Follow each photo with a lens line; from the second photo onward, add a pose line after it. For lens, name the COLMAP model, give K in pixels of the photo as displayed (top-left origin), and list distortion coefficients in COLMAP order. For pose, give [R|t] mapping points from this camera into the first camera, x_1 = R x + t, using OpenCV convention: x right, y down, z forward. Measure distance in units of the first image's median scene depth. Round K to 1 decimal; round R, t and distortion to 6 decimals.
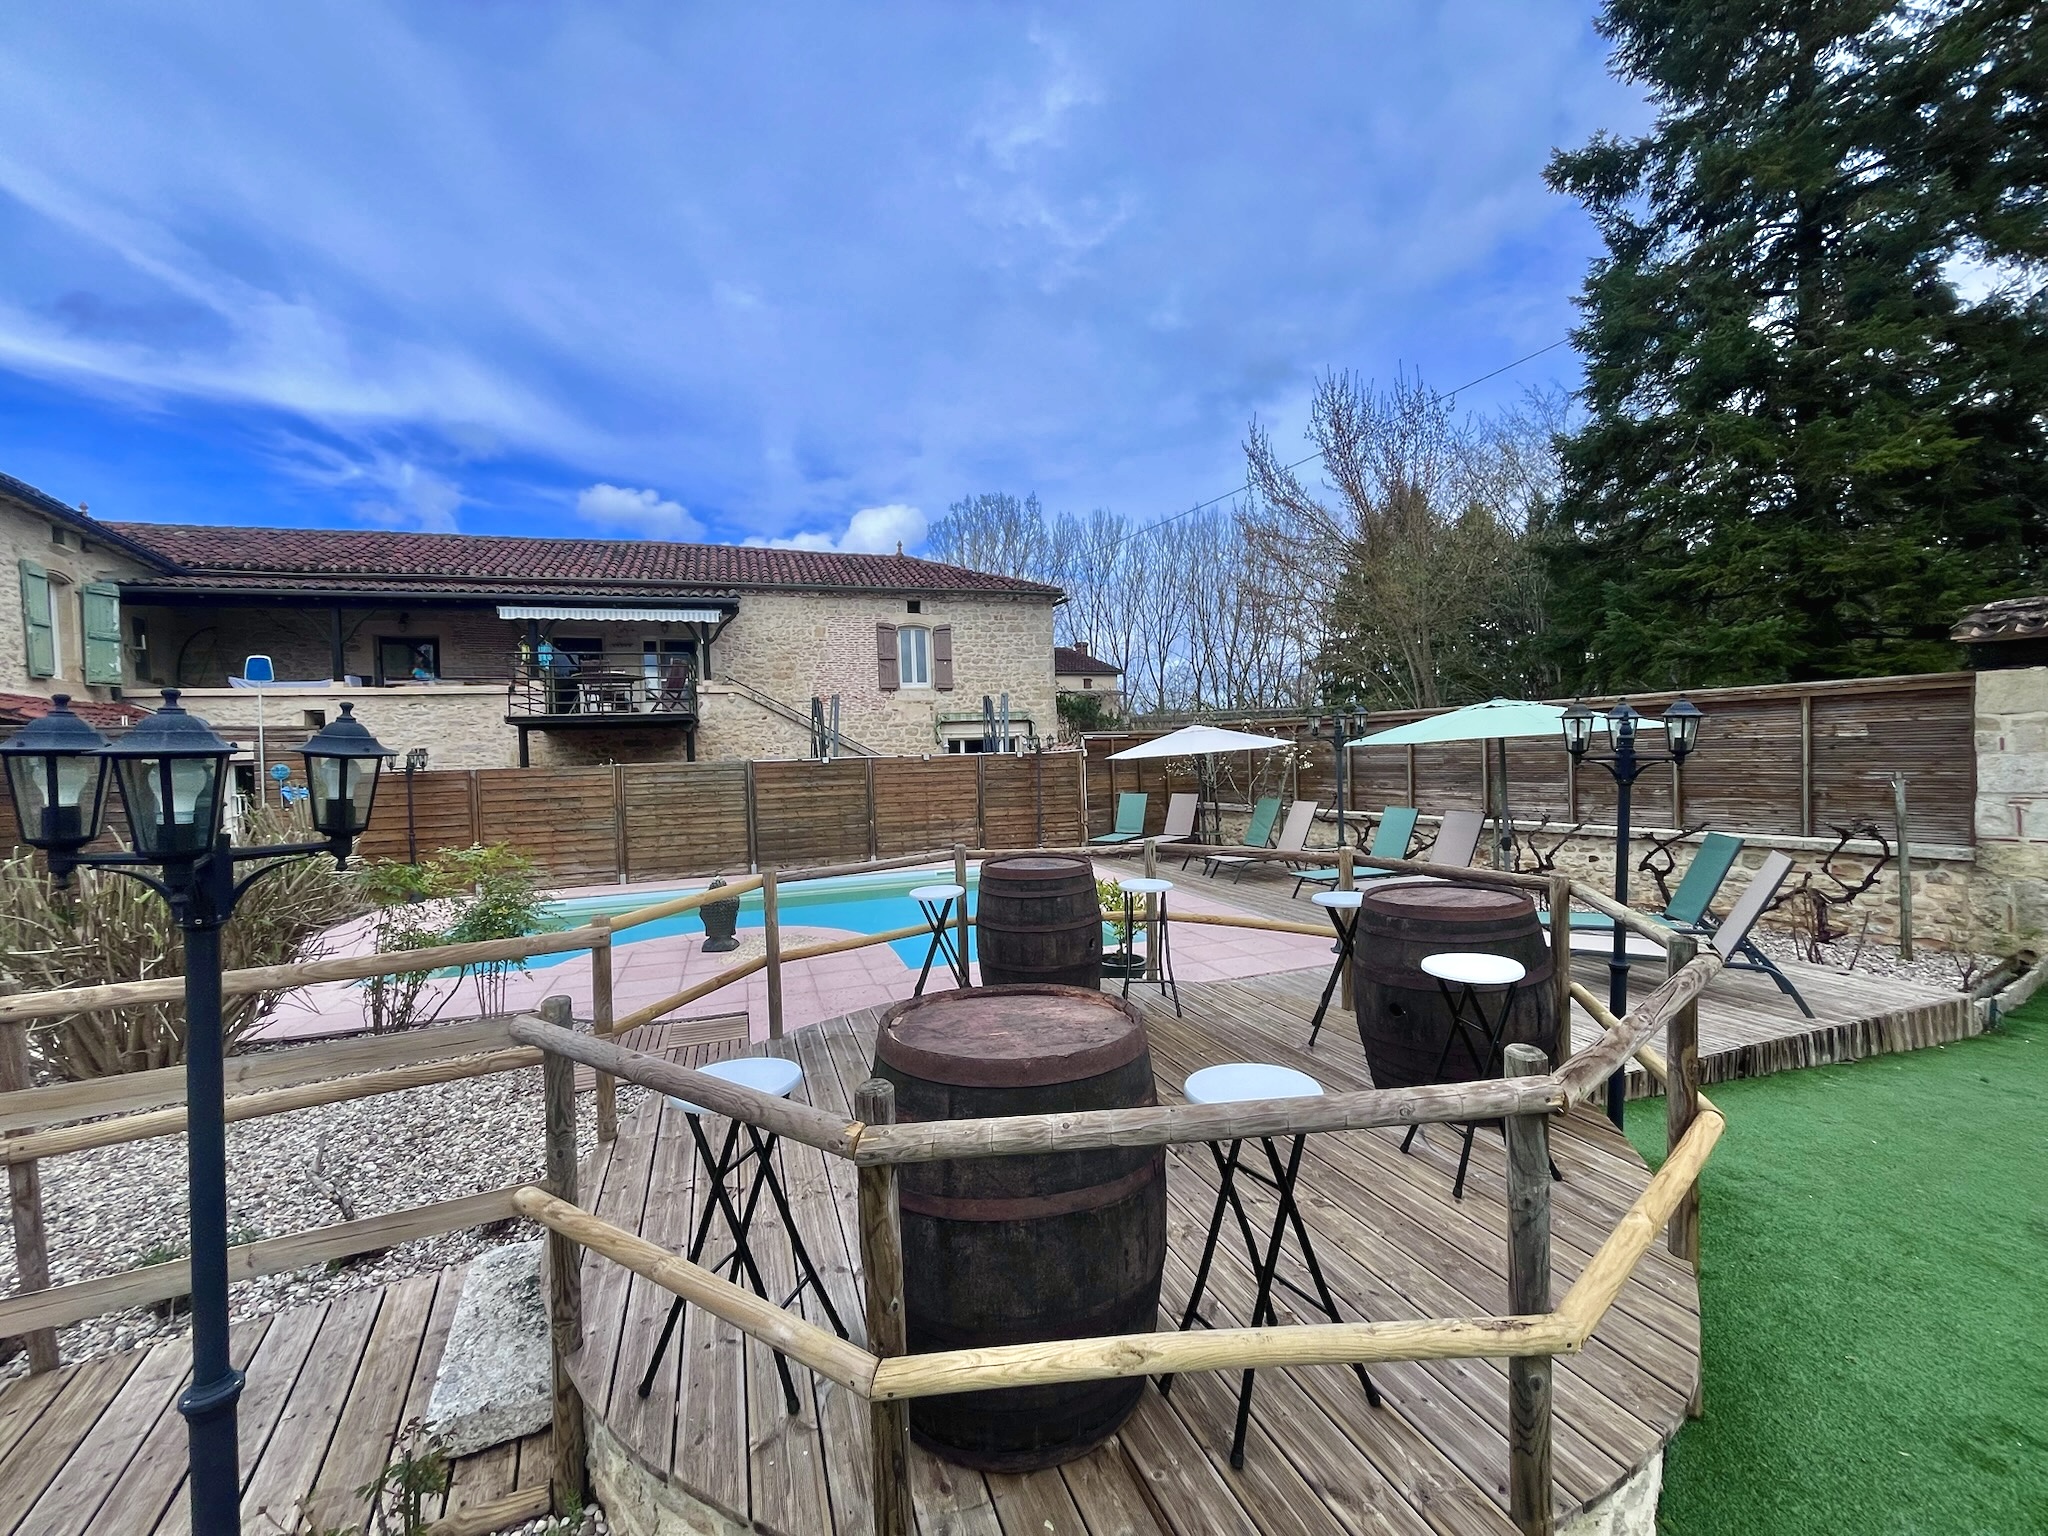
lens RADIAL K [[825.0, 0, 1036.3], [0, 825.0, 770.8], [0, 0, 1]] dist [-0.003452, -0.012008]
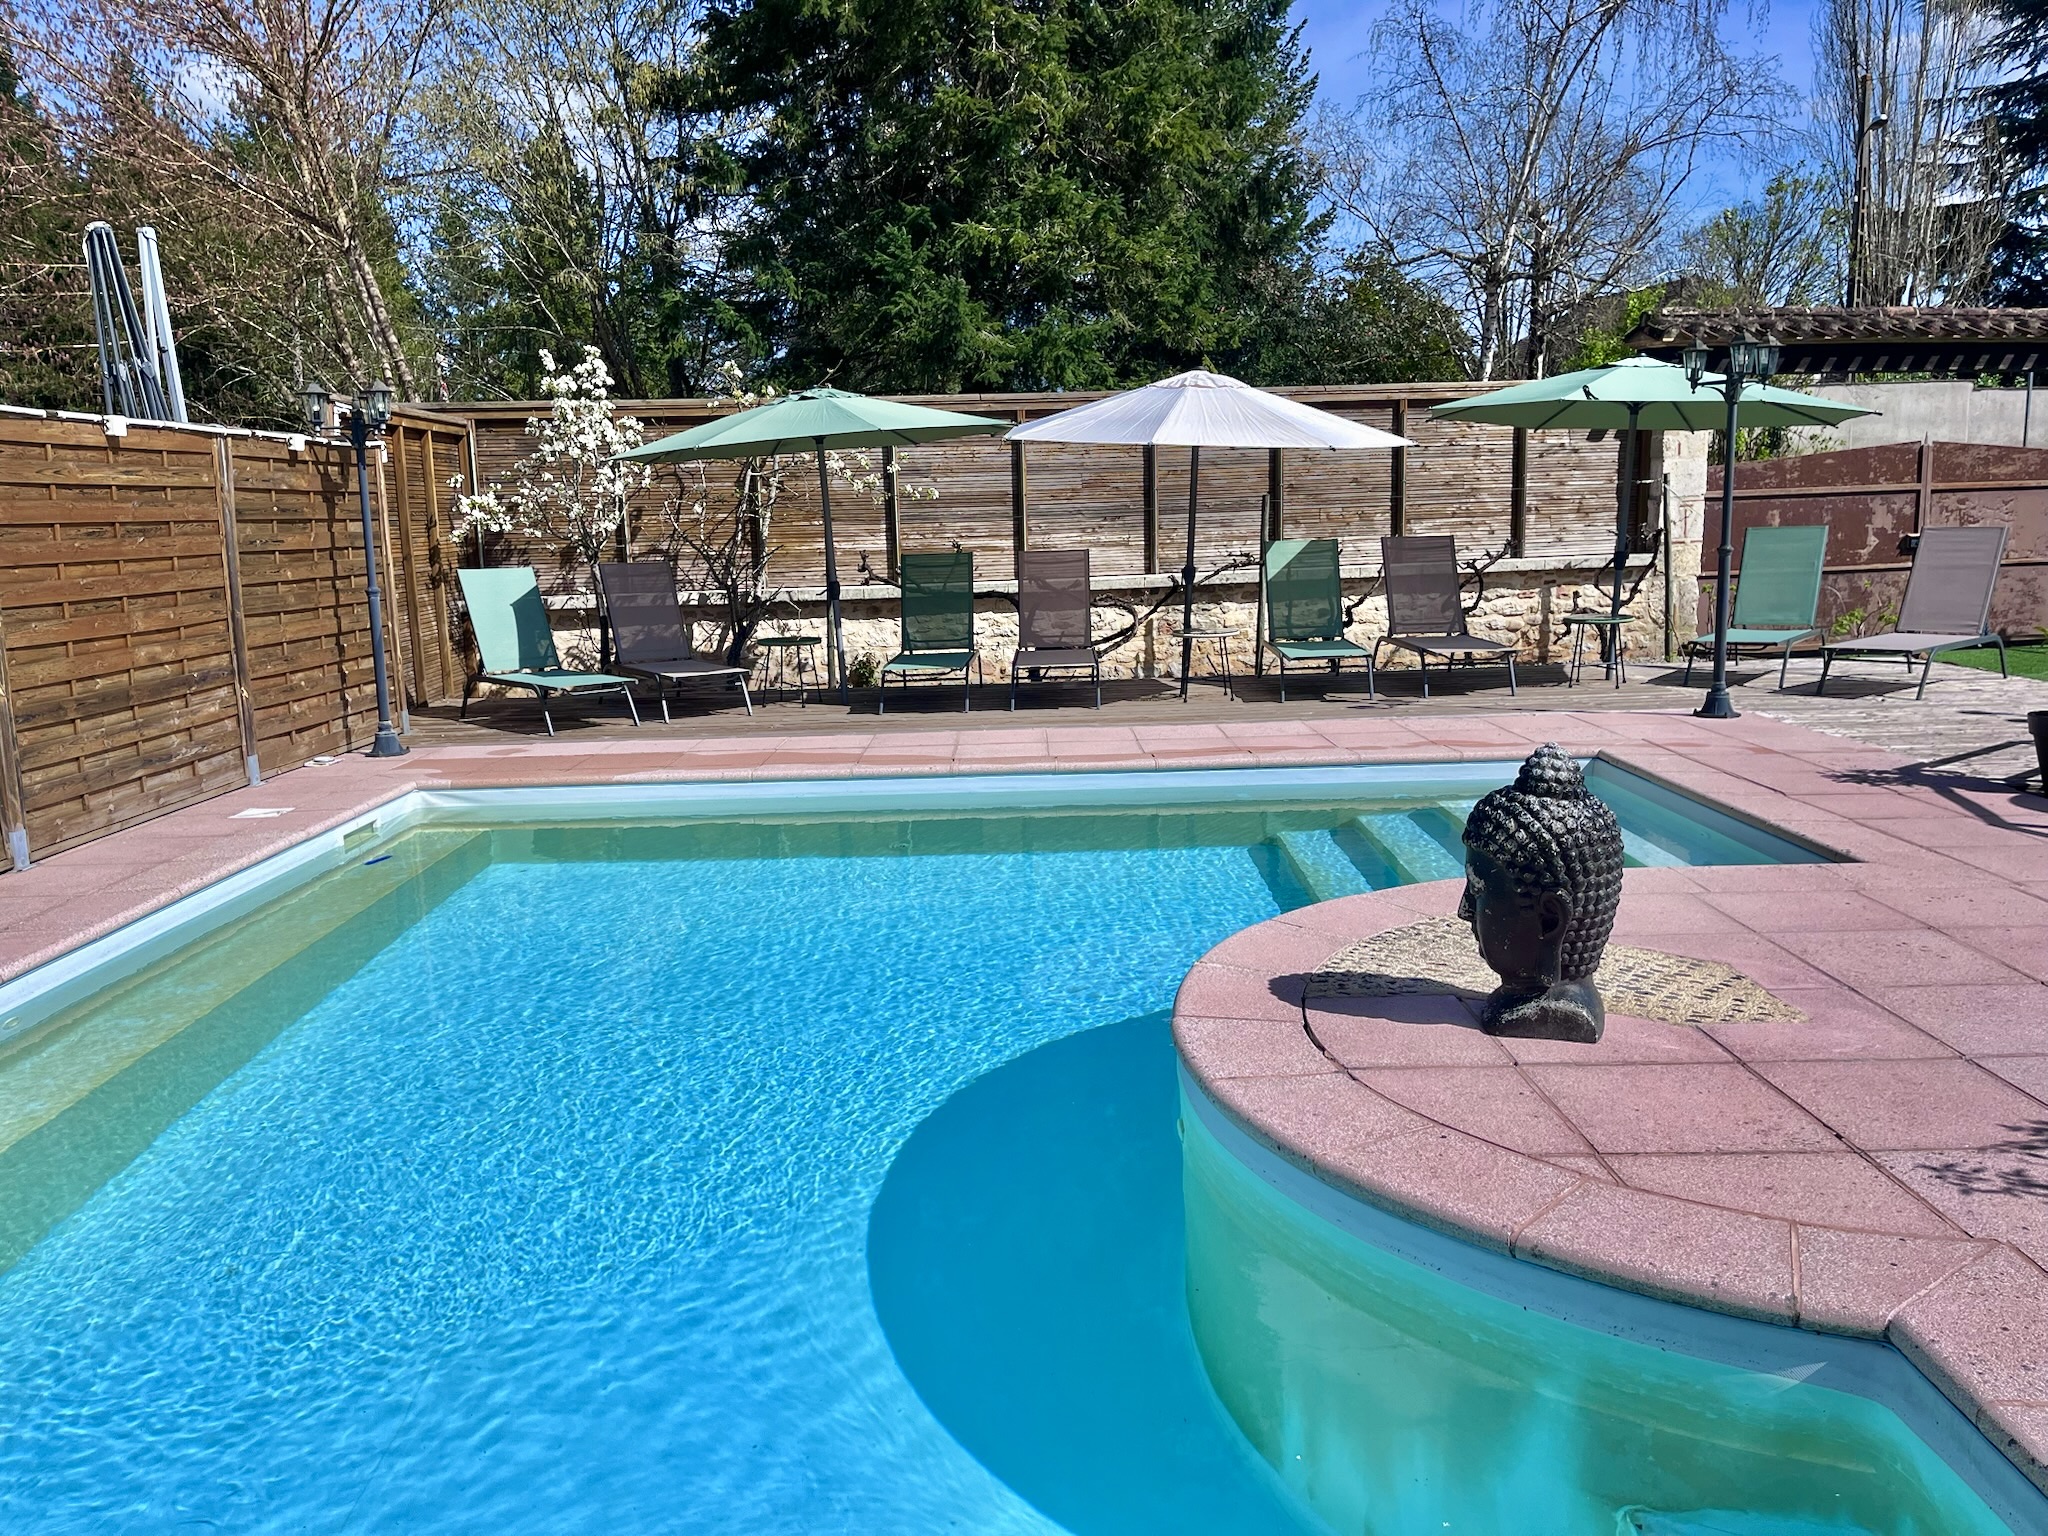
lens RADIAL K [[1556.7, 0, 1016.0], [0, 1556.7, 773.8], [0, 0, 1]] dist [0.086315, -0.129454]
pose [[0.335617, -0.138185, 0.931808, -0.536740], [0.043185, 0.990399, 0.131320, 0.040510], [-0.941008, -0.003833, 0.338362, 0.583896]]
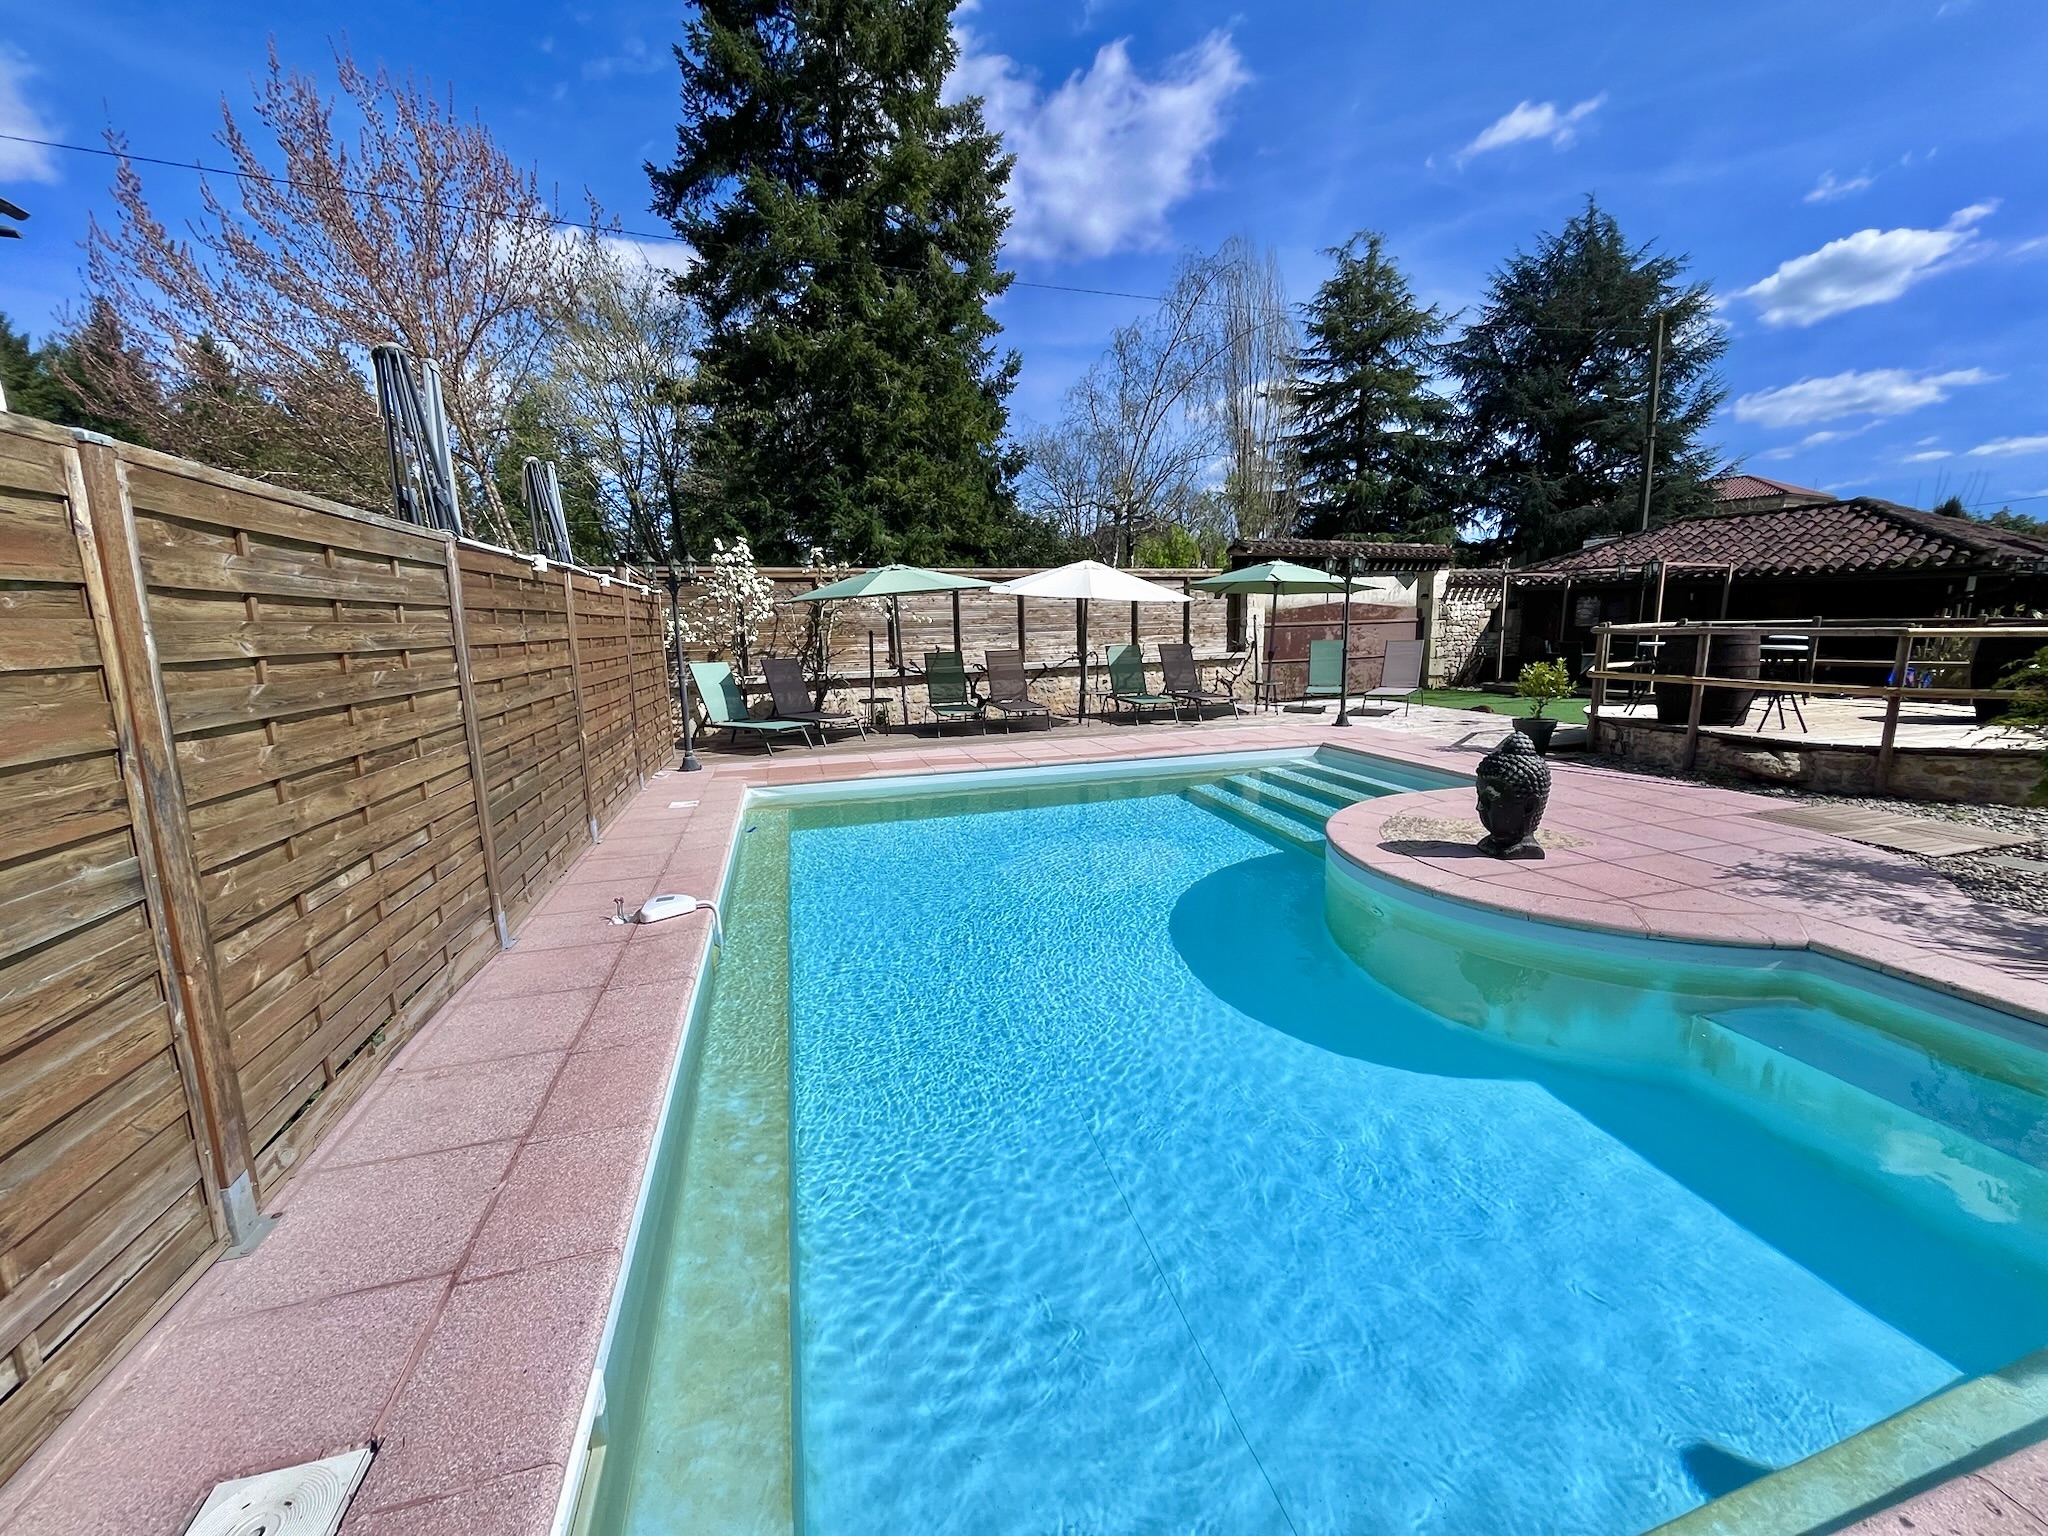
lens RADIAL K [[825.0, 0, 1036.3], [0, 825.0, 770.8], [0, 0, 1]] dist [-0.003452, -0.012008]
pose [[0.052265, -0.148634, 0.987510, -0.593345], [0.048386, 0.988077, 0.146159, 0.032401], [-0.997460, 0.040143, 0.058834, 0.777265]]
